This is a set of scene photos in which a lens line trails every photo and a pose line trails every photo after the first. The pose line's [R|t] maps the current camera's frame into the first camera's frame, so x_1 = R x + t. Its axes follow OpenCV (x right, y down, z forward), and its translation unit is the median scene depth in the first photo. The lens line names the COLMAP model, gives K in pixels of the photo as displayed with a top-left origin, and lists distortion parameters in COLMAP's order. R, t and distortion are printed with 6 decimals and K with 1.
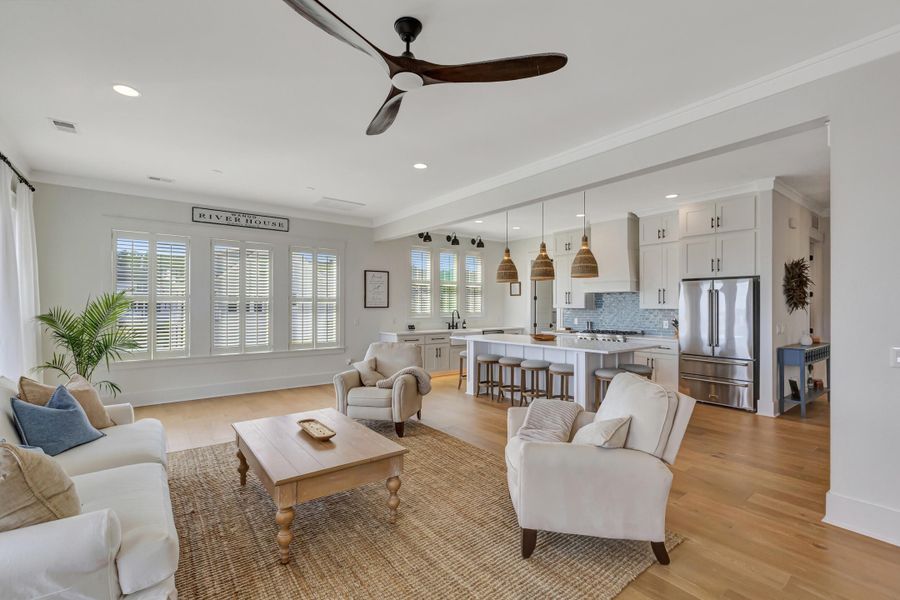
lens RADIAL K [[401.7, 0, 448.0], [0, 401.7, 304.4], [0, 0, 1]] dist [0.001767, 0.000042]
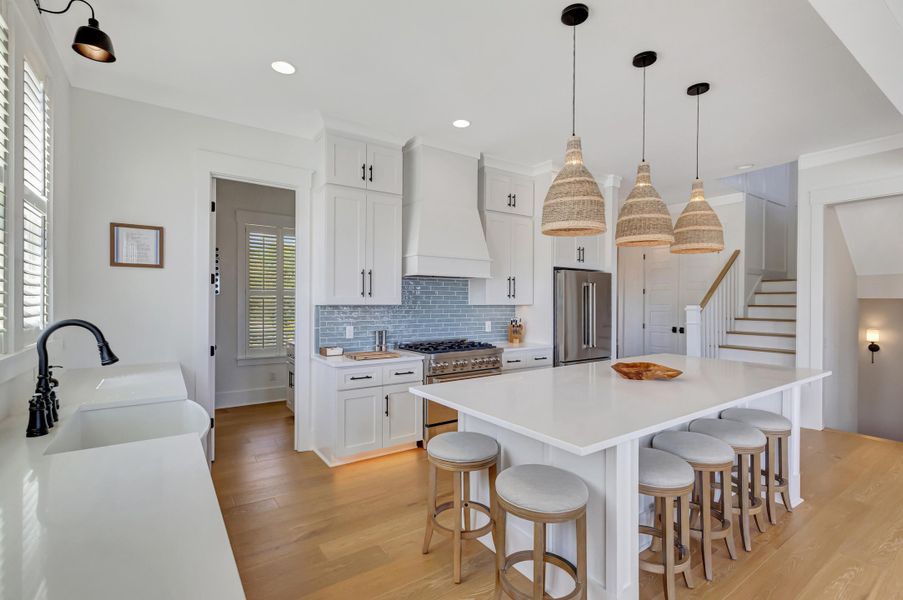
lens RADIAL K [[409.0, 0, 455.6], [0, 409.0, 308.2], [0, 0, 1]] dist [-0.001442, -0.000046]
pose [[0.051679, -0.017905, 0.998503, -0.230160], [-0.005973, 0.999816, 0.018237, 0.005223], [-0.998646, -0.006906, 0.051562, 1.166898]]
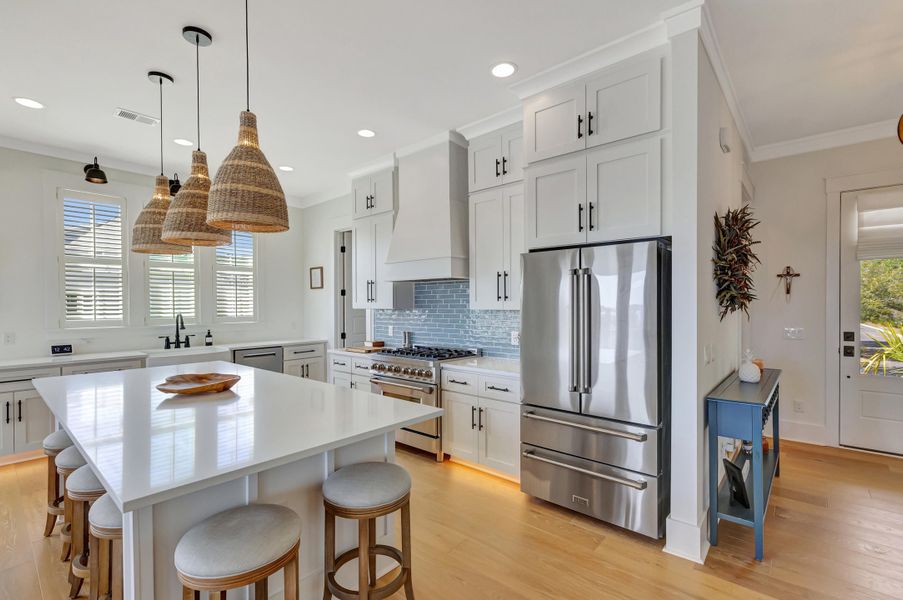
lens RADIAL K [[409.0, 0, 455.6], [0, 409.0, 308.2], [0, 0, 1]] dist [-0.001442, -0.000046]
pose [[0.978606, -0.008215, 0.205580, 0.397009], [0.005559, 0.999893, 0.013498, 0.001363], [-0.205669, -0.012066, 0.978547, 0.535101]]
